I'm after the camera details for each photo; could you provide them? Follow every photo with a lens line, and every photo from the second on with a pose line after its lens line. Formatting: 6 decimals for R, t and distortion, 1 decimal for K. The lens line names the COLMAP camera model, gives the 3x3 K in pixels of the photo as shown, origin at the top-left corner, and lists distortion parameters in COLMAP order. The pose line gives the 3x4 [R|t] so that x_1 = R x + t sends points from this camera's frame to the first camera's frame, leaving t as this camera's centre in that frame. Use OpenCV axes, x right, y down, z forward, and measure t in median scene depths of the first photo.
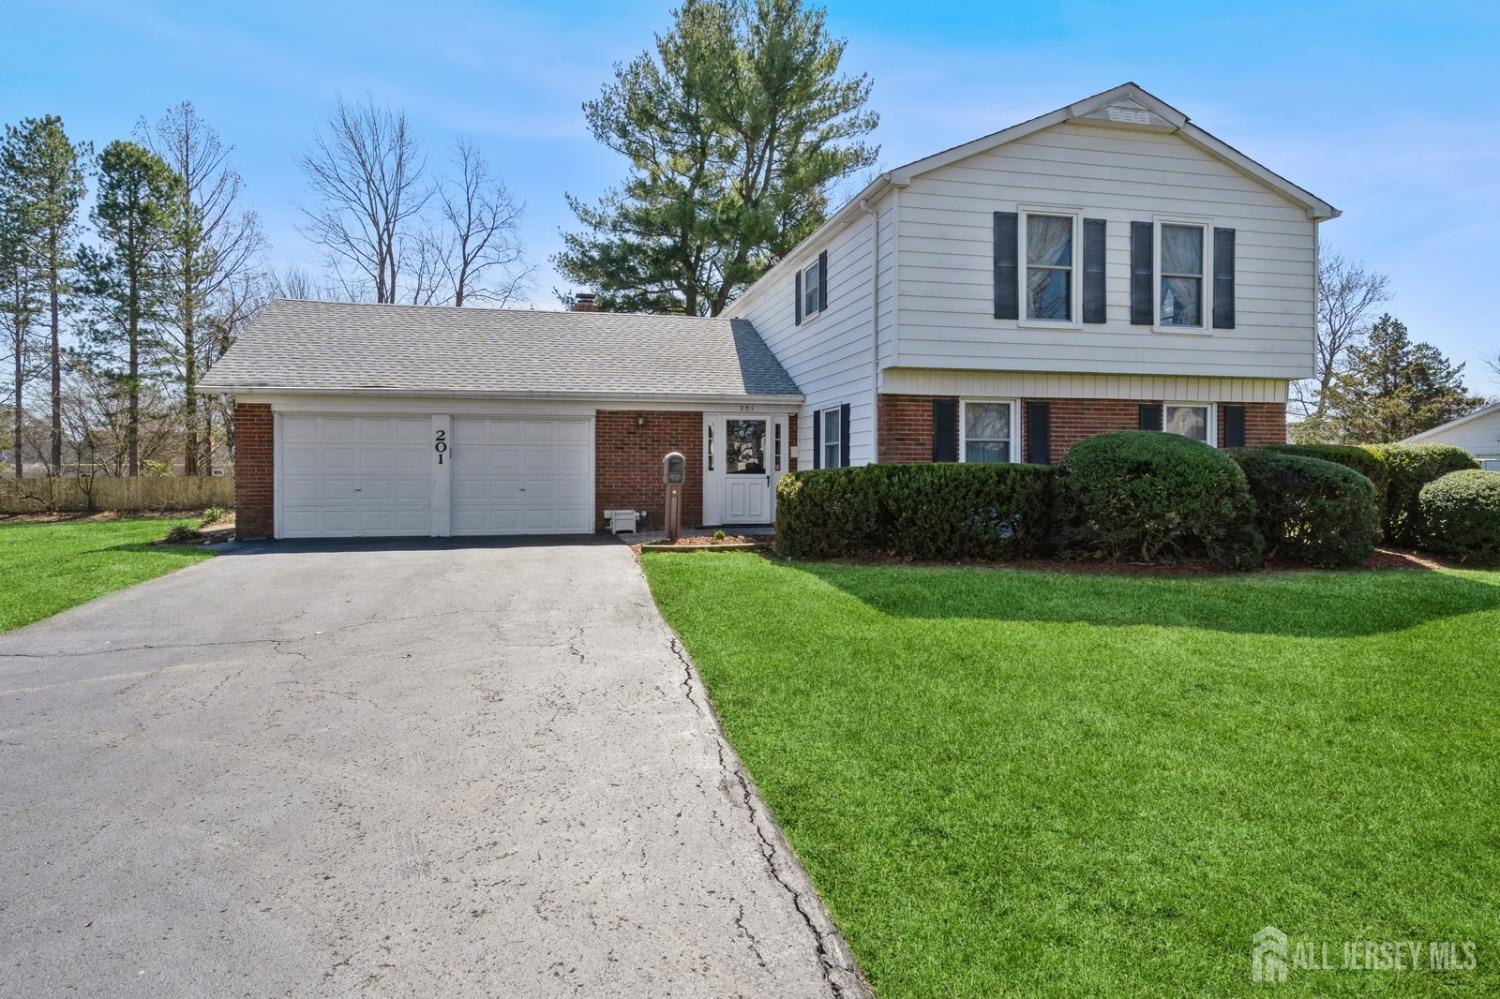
lens RADIAL K [[883.2, 0, 748.4], [0, 883.2, 487.7], [0, 0, 1]] dist [0.006287, 0.000354]
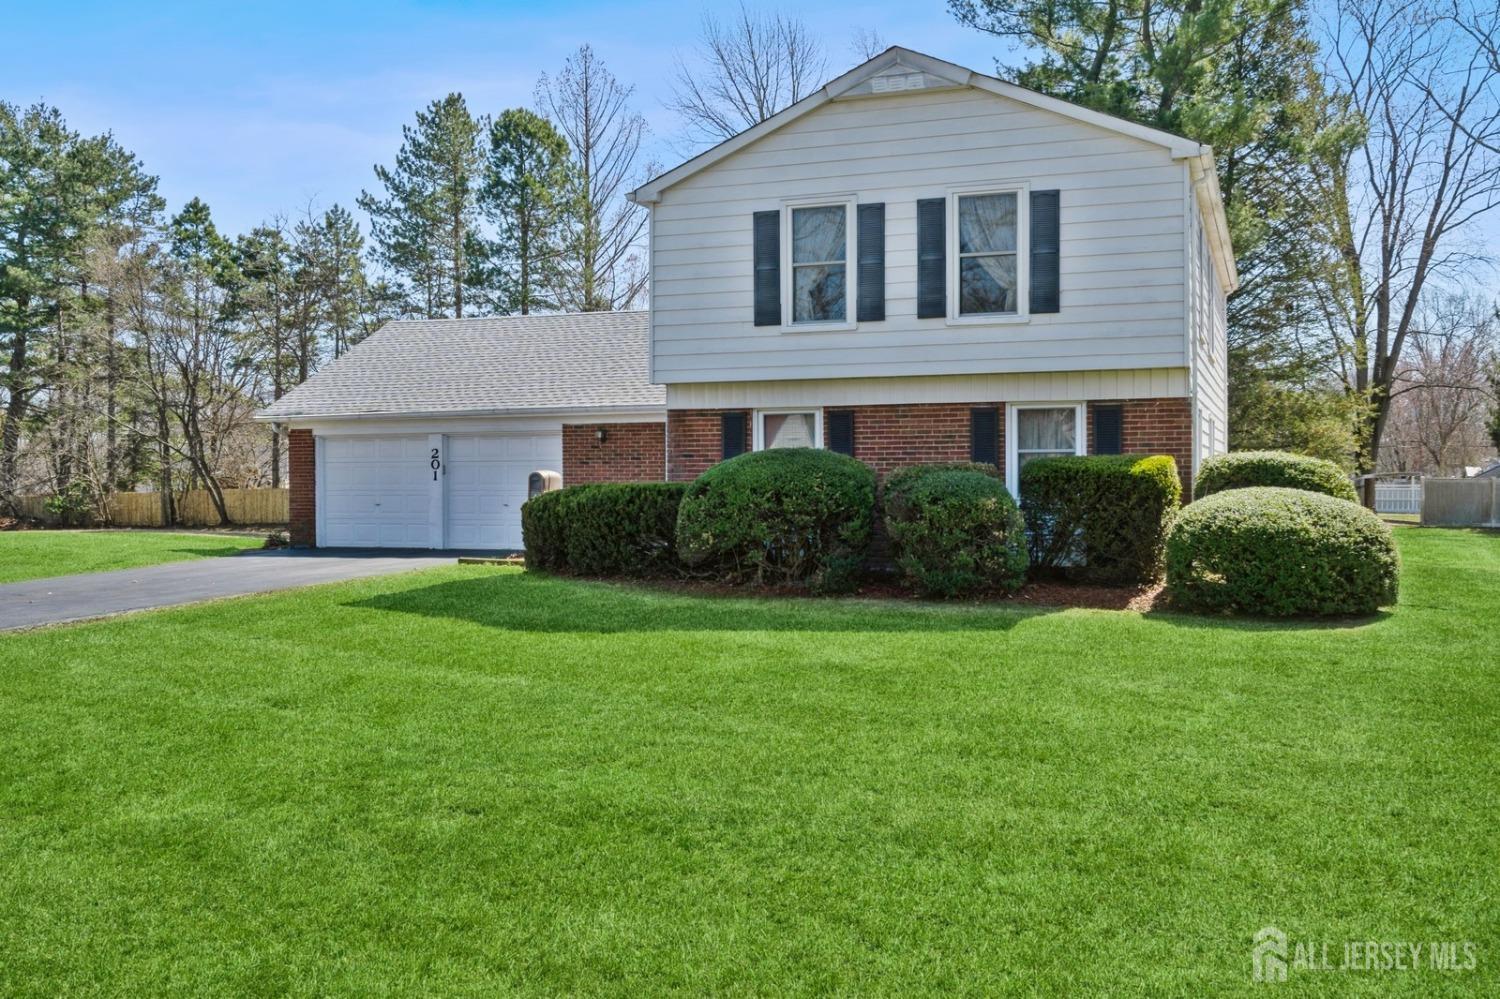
lens RADIAL K [[1447.8, 0, 750.0], [0, 1447.8, 499.5], [0, 0, 1]] dist [0.006165, -0.000991]
pose [[0.831036, 0.003639, -0.556207, 1.083962], [-0.003482, 0.999993, 0.001341, -0.009345], [0.556208, 0.000822, 0.831042, -0.266815]]
